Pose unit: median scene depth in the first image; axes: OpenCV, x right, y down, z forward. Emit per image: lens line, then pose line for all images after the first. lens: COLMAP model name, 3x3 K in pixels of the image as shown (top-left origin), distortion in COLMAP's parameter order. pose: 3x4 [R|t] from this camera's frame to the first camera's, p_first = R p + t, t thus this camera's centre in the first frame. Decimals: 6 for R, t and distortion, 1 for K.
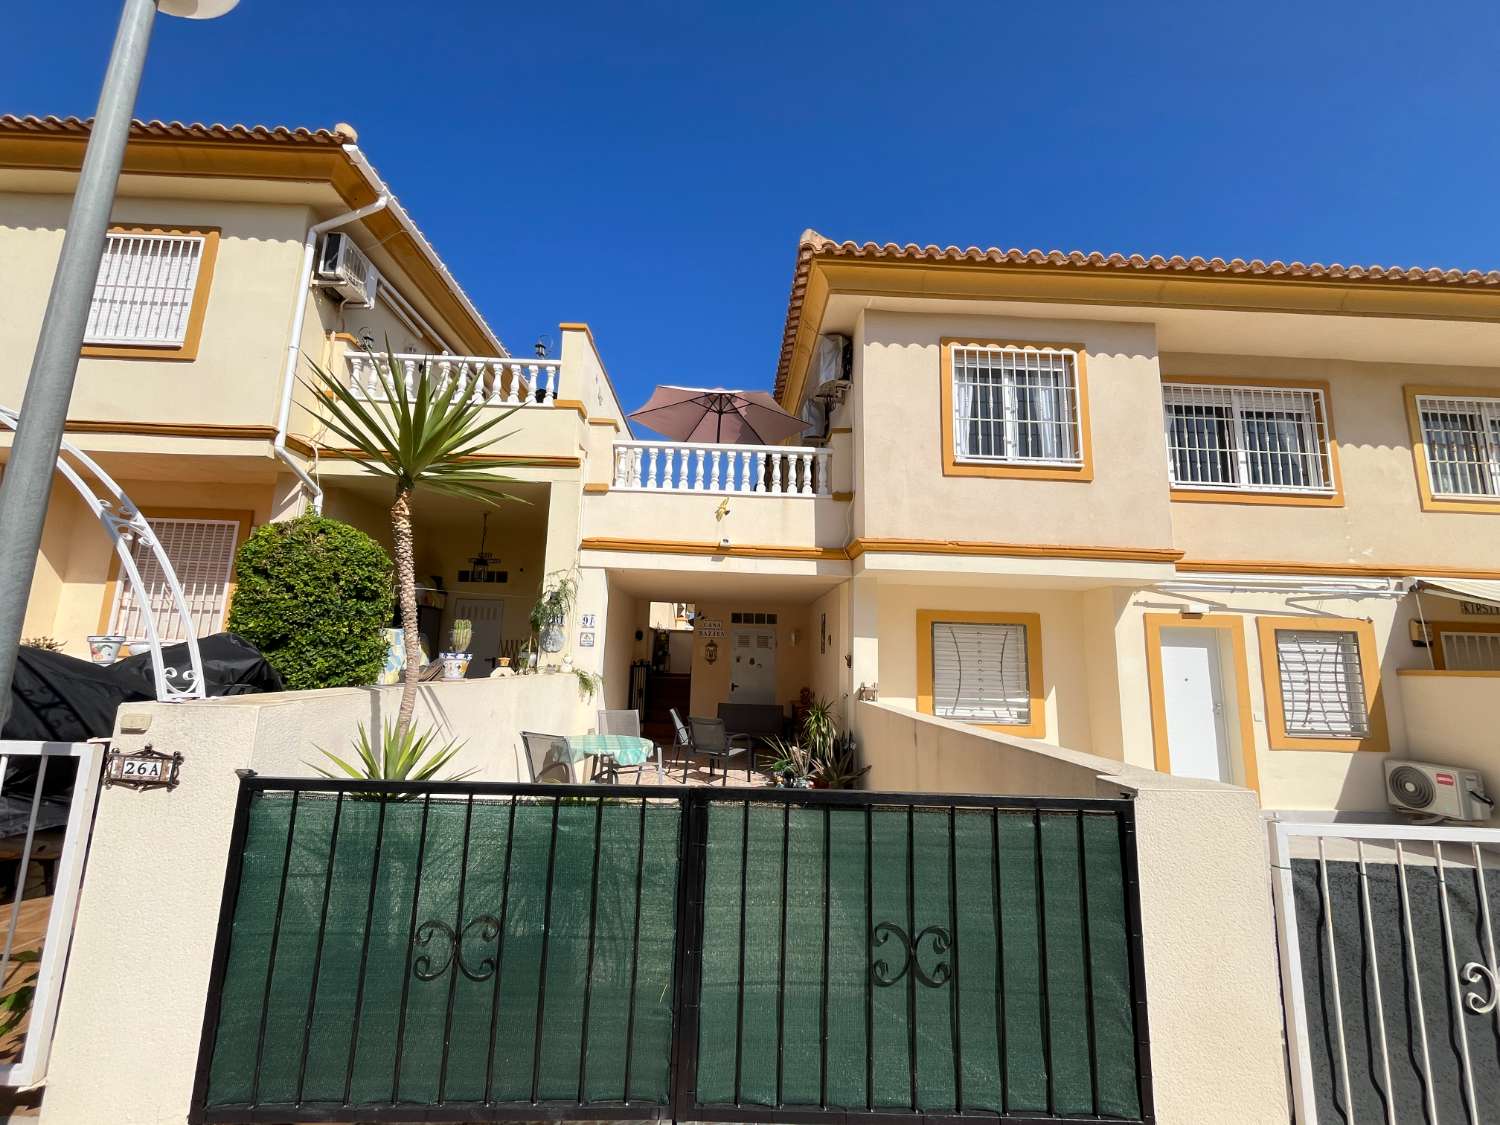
lens RADIAL K [[611.5, 0, 746.8], [0, 611.5, 558.4], [0, 0, 1]] dist [-0.007573, 0.001433]
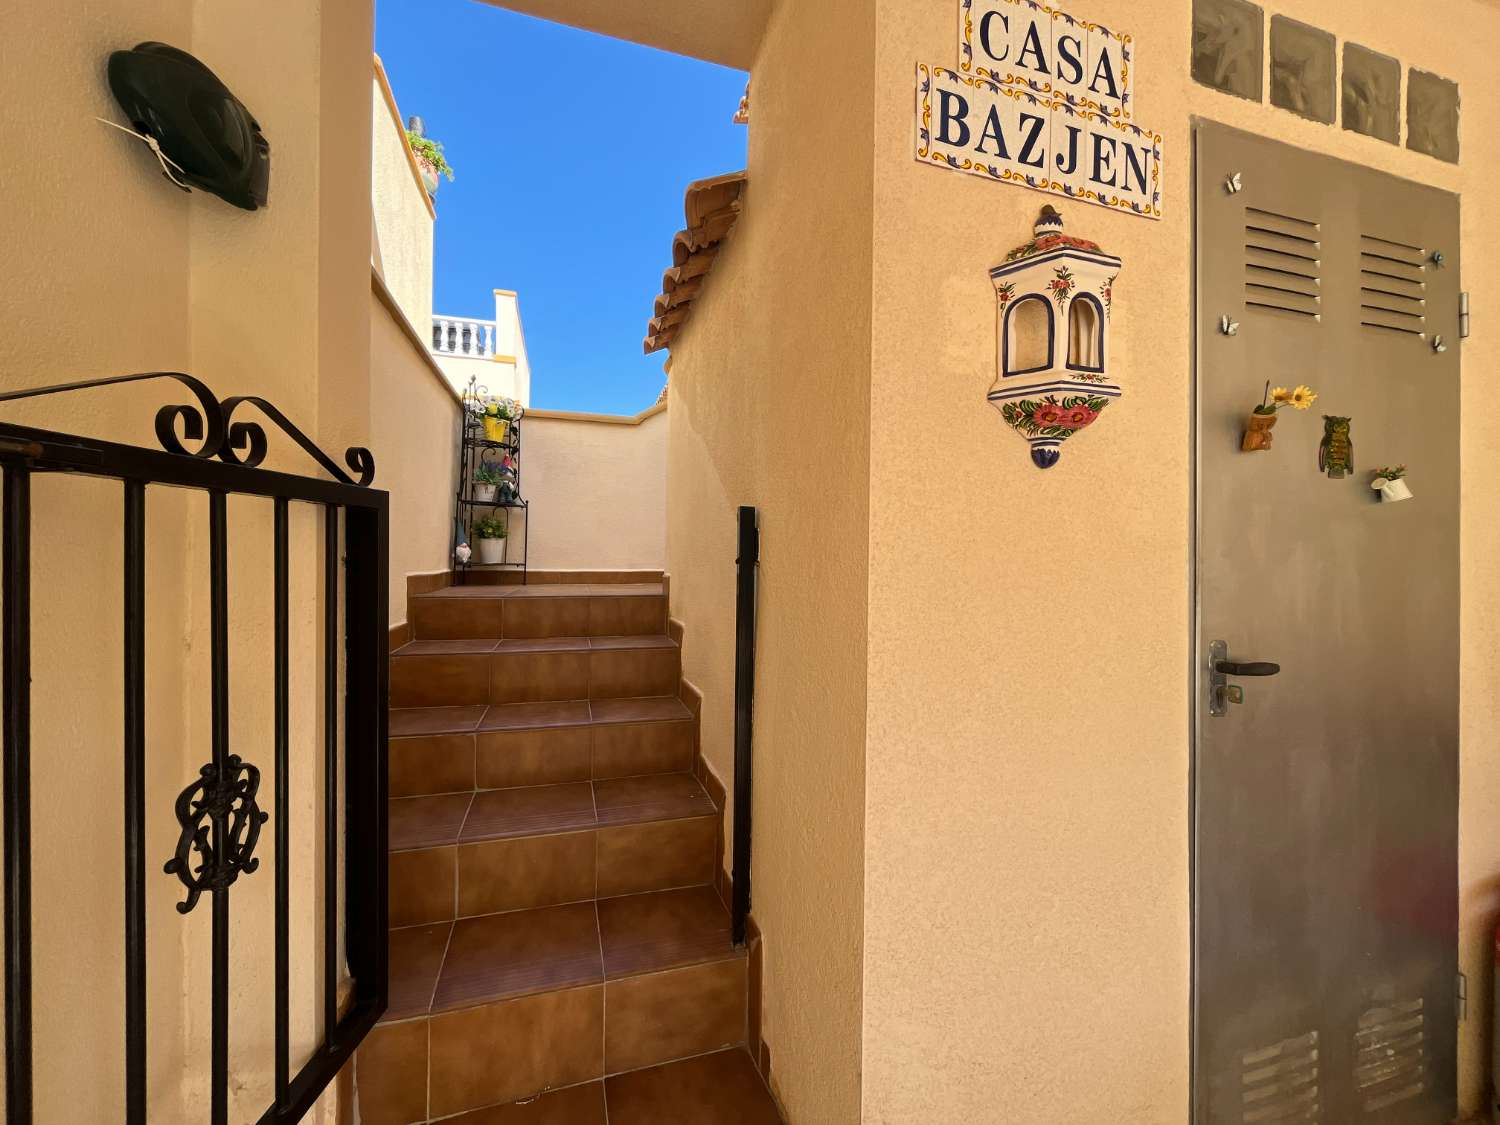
lens RADIAL K [[611.5, 0, 740.5], [0, 611.5, 560.6], [0, 0, 1]] dist [-0.007573, 0.001433]
pose [[0.967795, -0.018609, 0.251052, -0.186859], [-0.021423, 0.987558, 0.155788, 0.250842], [-0.250827, -0.156149, 0.955355, 1.312290]]
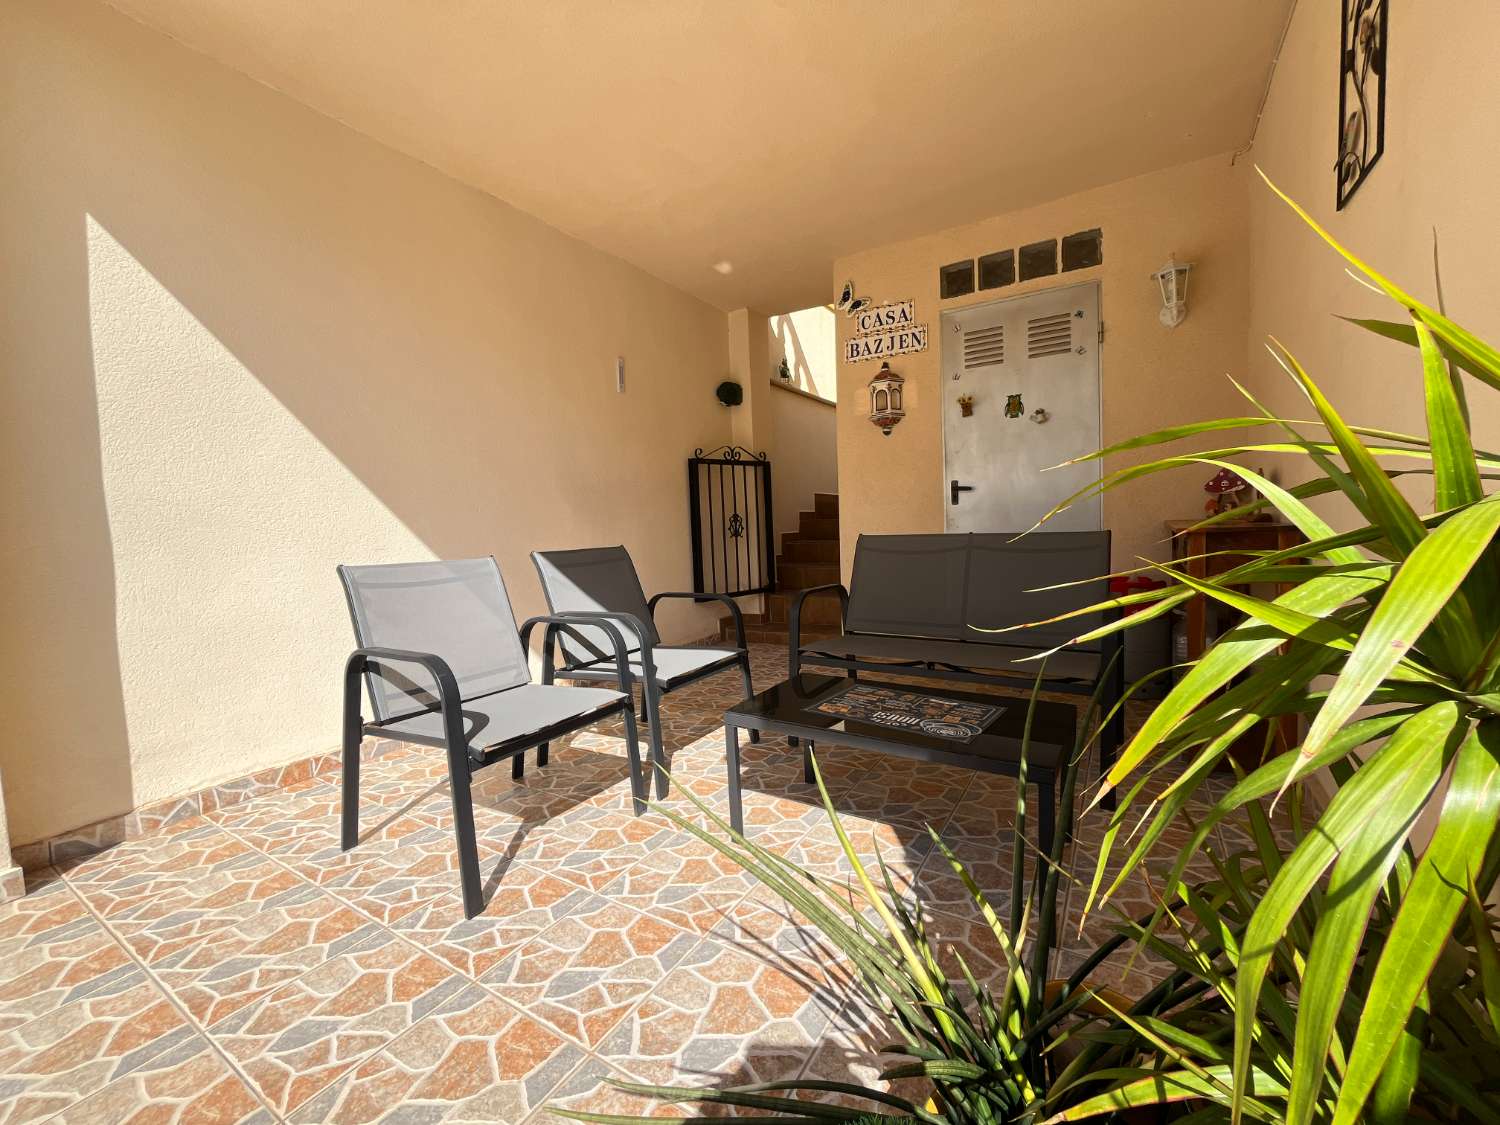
lens RADIAL K [[611.5, 0, 748.2], [0, 611.5, 566.0], [0, 0, 1]] dist [-0.007573, 0.001433]
pose [[0.826199, -0.017495, -0.563106, 0.102261], [0.143688, 0.973006, 0.180592, 0.247439], [0.544746, -0.230116, 0.806411, 0.938087]]
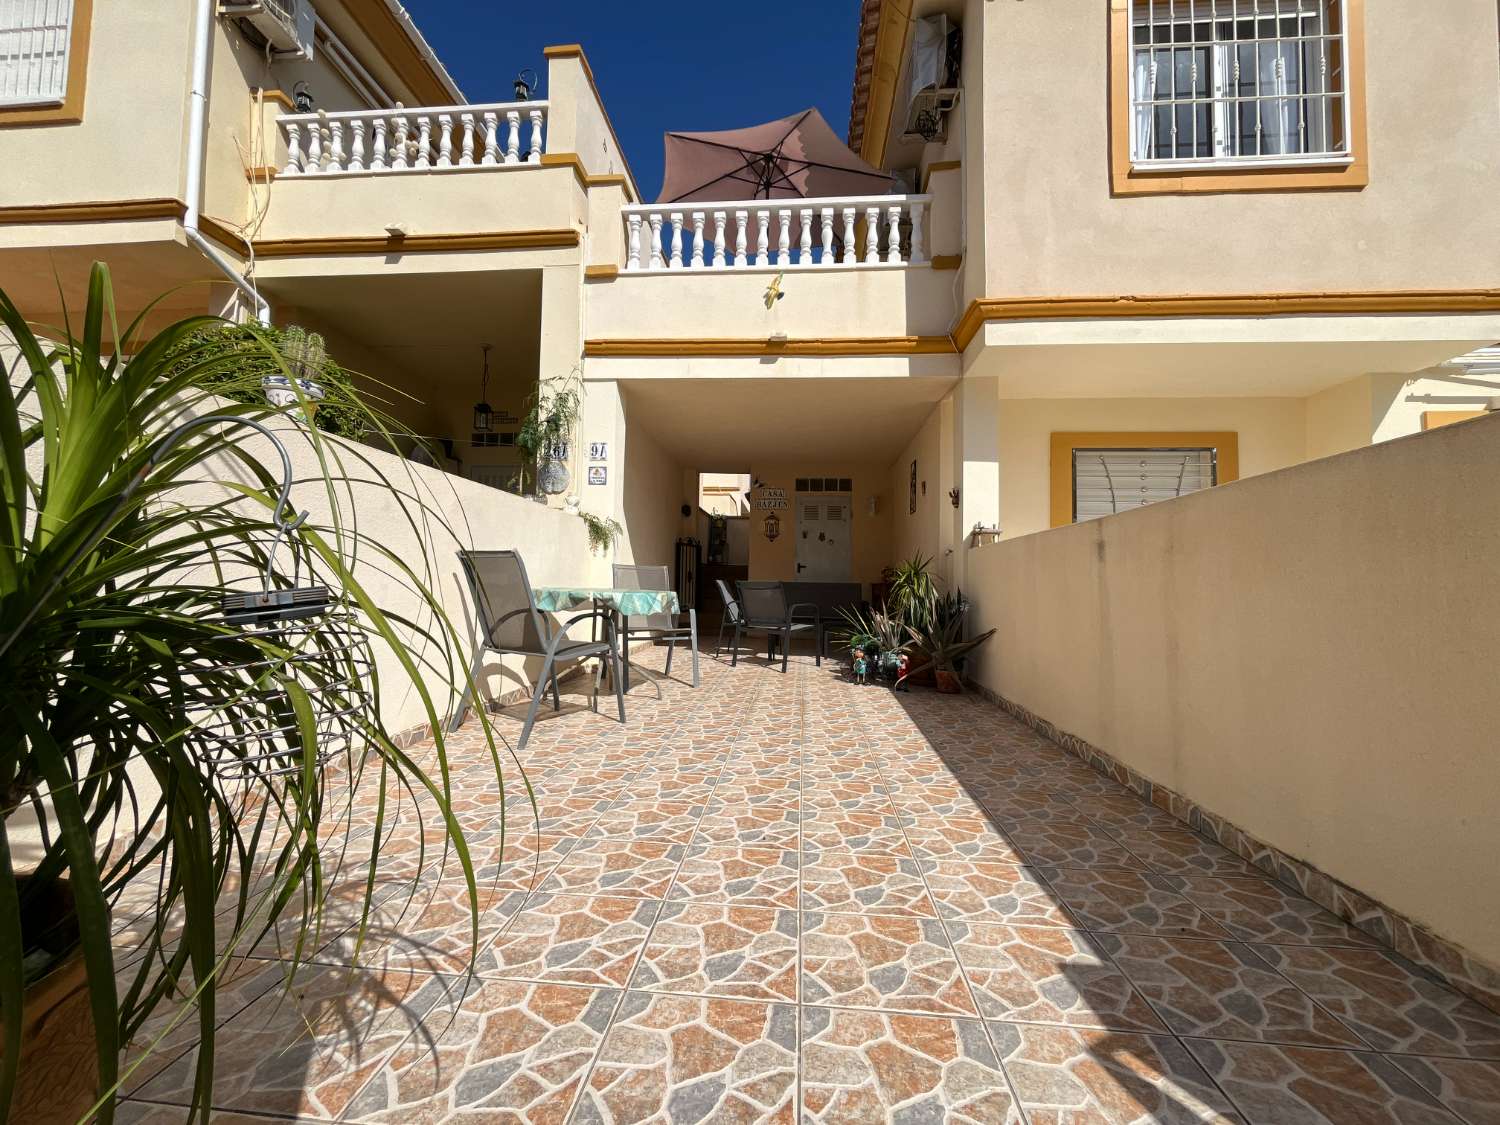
lens RADIAL K [[611.5, 0, 747.9], [0, 611.5, 558.6], [0, 0, 1]] dist [-0.007573, 0.001433]
pose [[0.992904, -0.016642, -0.117746, 0.008880], [0.029920, 0.993267, 0.111918, 0.147895], [0.115091, -0.114647, 0.986717, 0.253876]]
